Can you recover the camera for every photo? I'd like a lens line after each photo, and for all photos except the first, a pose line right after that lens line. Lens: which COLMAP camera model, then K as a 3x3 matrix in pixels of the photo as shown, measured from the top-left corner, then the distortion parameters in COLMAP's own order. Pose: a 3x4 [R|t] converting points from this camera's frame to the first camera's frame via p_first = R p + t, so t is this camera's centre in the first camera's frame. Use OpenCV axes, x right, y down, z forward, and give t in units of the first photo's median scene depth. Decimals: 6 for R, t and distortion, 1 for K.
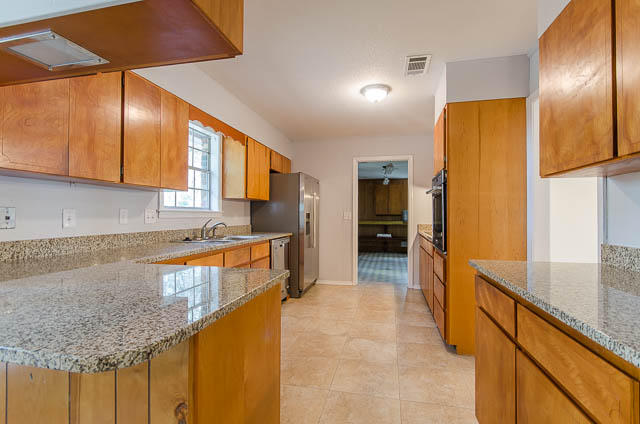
lens RADIAL K [[302.0, 0, 320.0], [0, 302.0, 212.3], [0, 0, 1]] dist [0.001164, -0.000089]
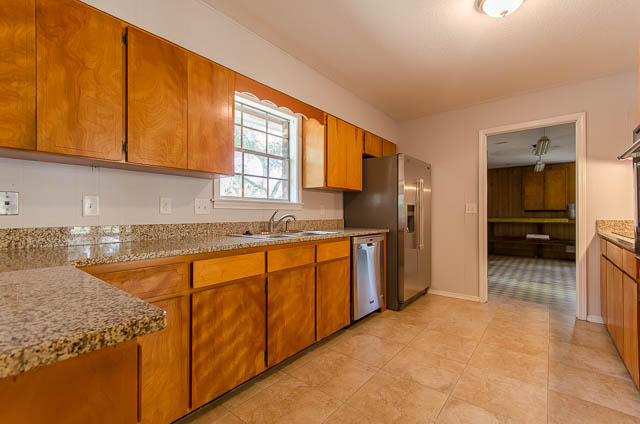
lens RADIAL K [[280.3, 0, 321.6], [0, 280.3, 211.9], [0, 0, 1]] dist [0.006681, 0.000076]
pose [[0.897924, -0.006083, -0.440108, 0.088703], [0.007184, 0.999974, 0.000837, 0.022391], [0.440091, -0.003913, 0.897945, 0.284607]]
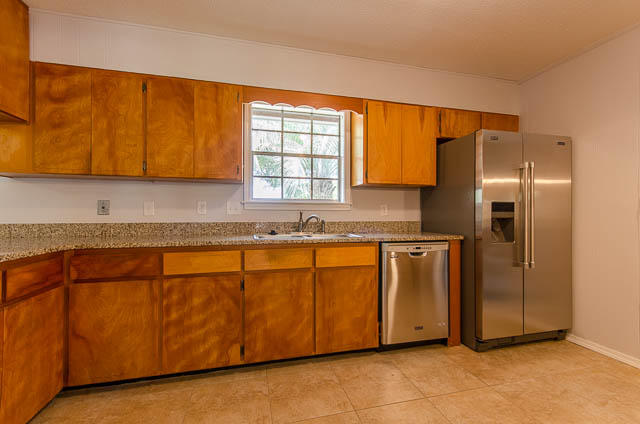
lens RADIAL K [[280.3, 0, 323.5], [0, 280.3, 212.4], [0, 0, 1]] dist [0.006681, 0.000076]
pose [[0.461632, -0.009796, -0.887017, 0.312752], [0.008546, 0.999942, -0.006595, 0.026817], [0.887030, -0.004535, 0.461689, 0.581209]]
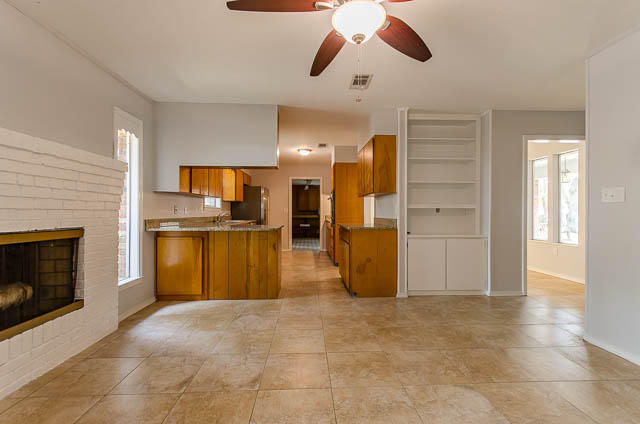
lens RADIAL K [[280.3, 0, 320.3], [0, 280.3, 212.0], [0, 0, 1]] dist [0.006681, 0.000076]
pose [[0.962500, -0.001048, 0.271278, -0.209775], [-0.001426, 0.999959, 0.008922, 0.007504], [-0.271276, -0.008974, 0.962460, -0.800778]]
